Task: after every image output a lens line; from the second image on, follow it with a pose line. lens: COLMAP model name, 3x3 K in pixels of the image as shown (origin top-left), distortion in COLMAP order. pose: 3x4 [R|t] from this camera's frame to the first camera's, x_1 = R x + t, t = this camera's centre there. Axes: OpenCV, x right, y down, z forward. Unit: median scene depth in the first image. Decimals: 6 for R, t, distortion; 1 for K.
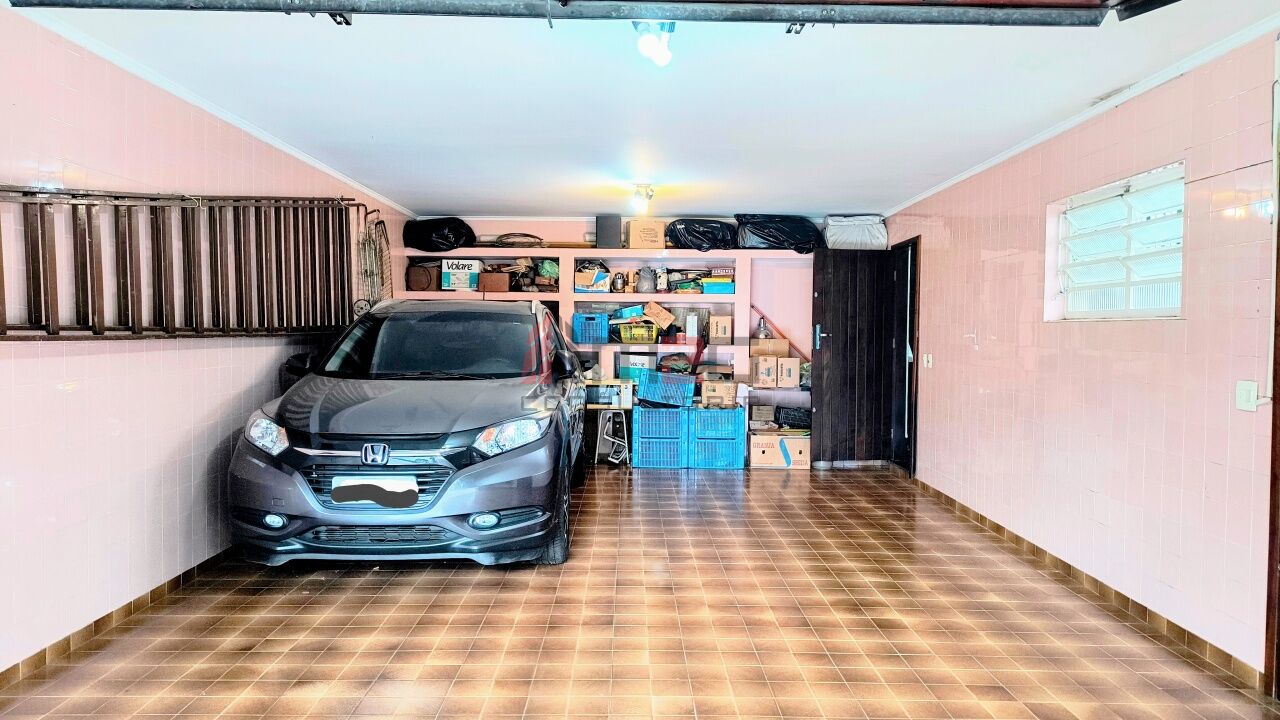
lens RADIAL K [[870.9, 0, 640.0], [0, 870.9, 360.0], [0, 0, 1]] dist [0.056215, -0.076990]
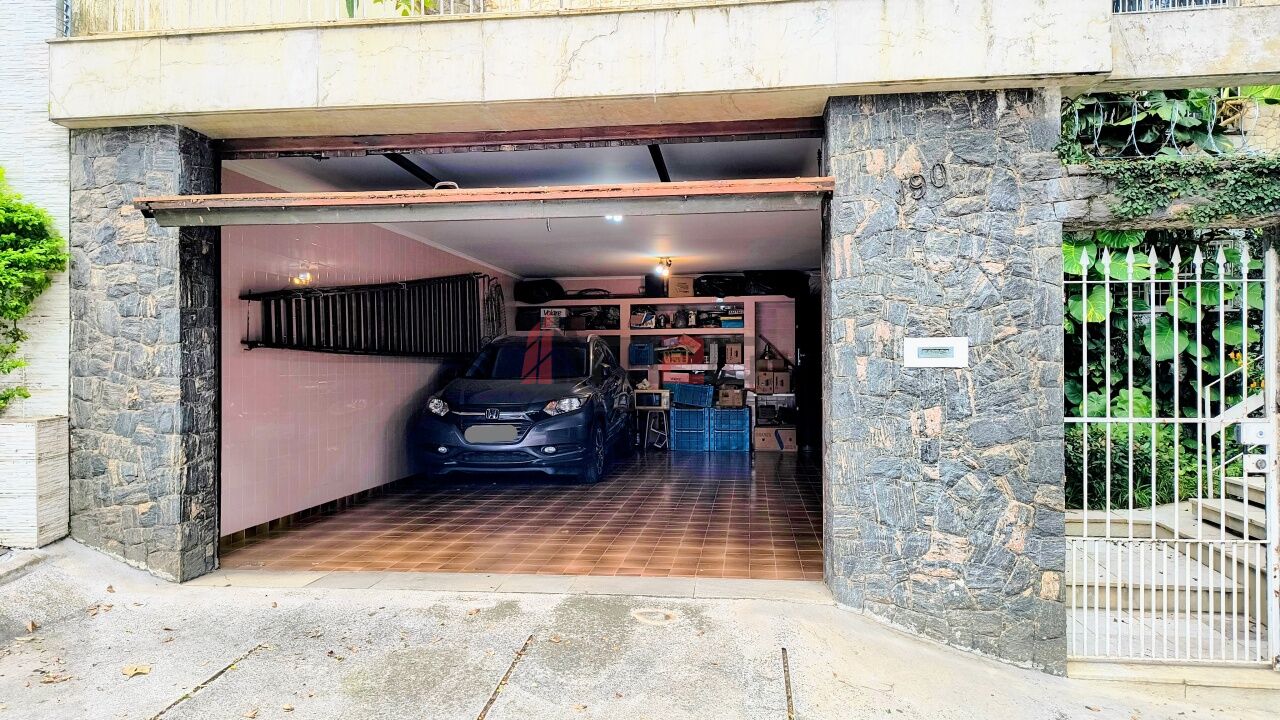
lens RADIAL K [[870.9, 0, 640.0], [0, 870.9, 360.0], [0, 0, 1]] dist [0.056215, -0.076990]
pose [[0.990711, -0.017802, -0.134813, 0.132130], [0.011860, 0.998928, -0.044751, 0.037148], [0.135465, 0.042736, 0.989860, -0.407504]]
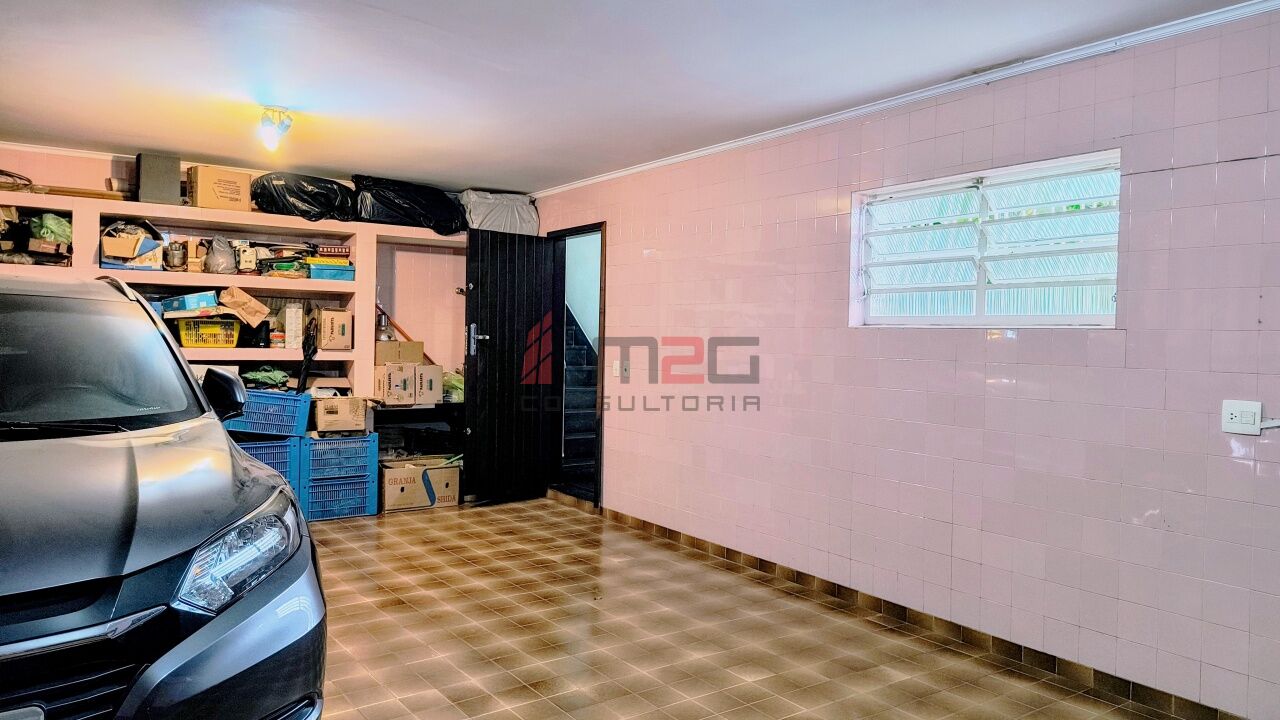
lens RADIAL K [[870.9, 0, 640.0], [0, 870.9, 360.0], [0, 0, 1]] dist [0.056215, -0.076990]
pose [[0.815240, -0.010981, 0.579019, -0.127769], [0.007782, 0.999938, 0.008007, -0.012259], [-0.579071, -0.002021, 0.815275, 0.248477]]
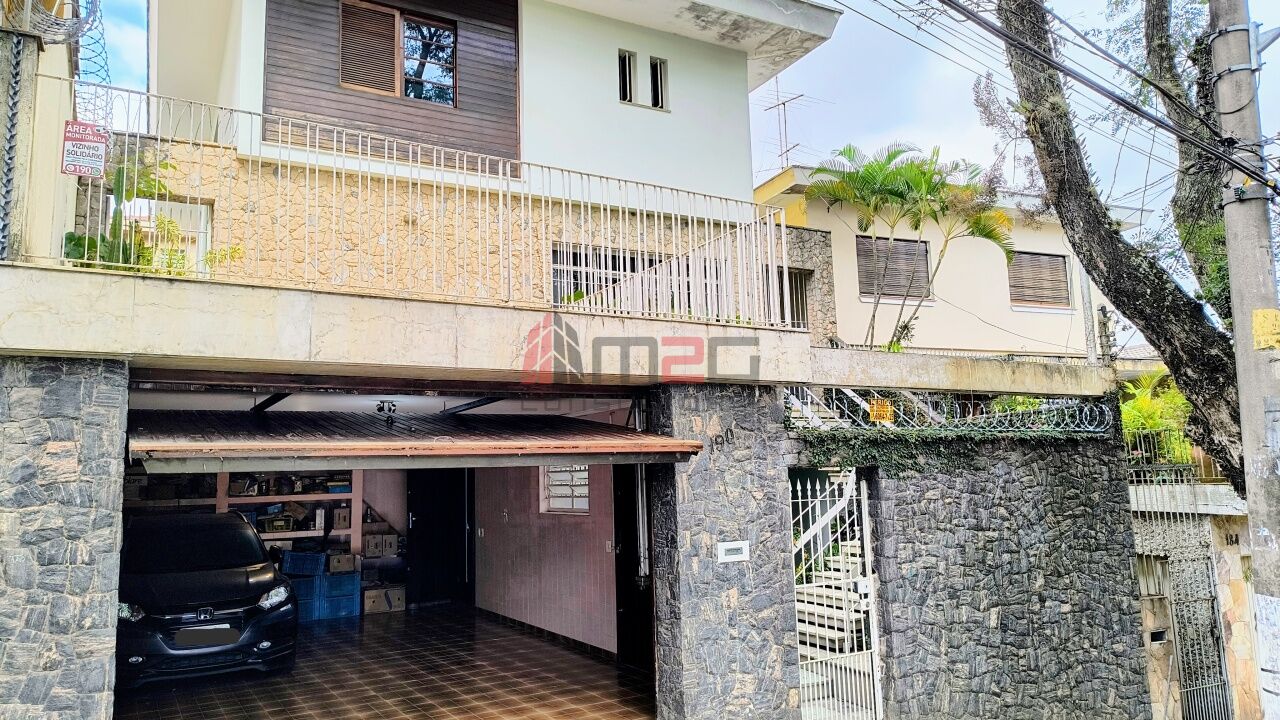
lens RADIAL K [[854.7, 0, 640.0], [0, 854.7, 360.0], [0, 0, 1]] dist [0.056983, -0.045148]
pose [[0.861751, 0.036154, 0.506042, -0.215842], [0.054911, 0.984951, -0.163879, -0.032140], [-0.504351, 0.169011, 0.846797, -0.512658]]
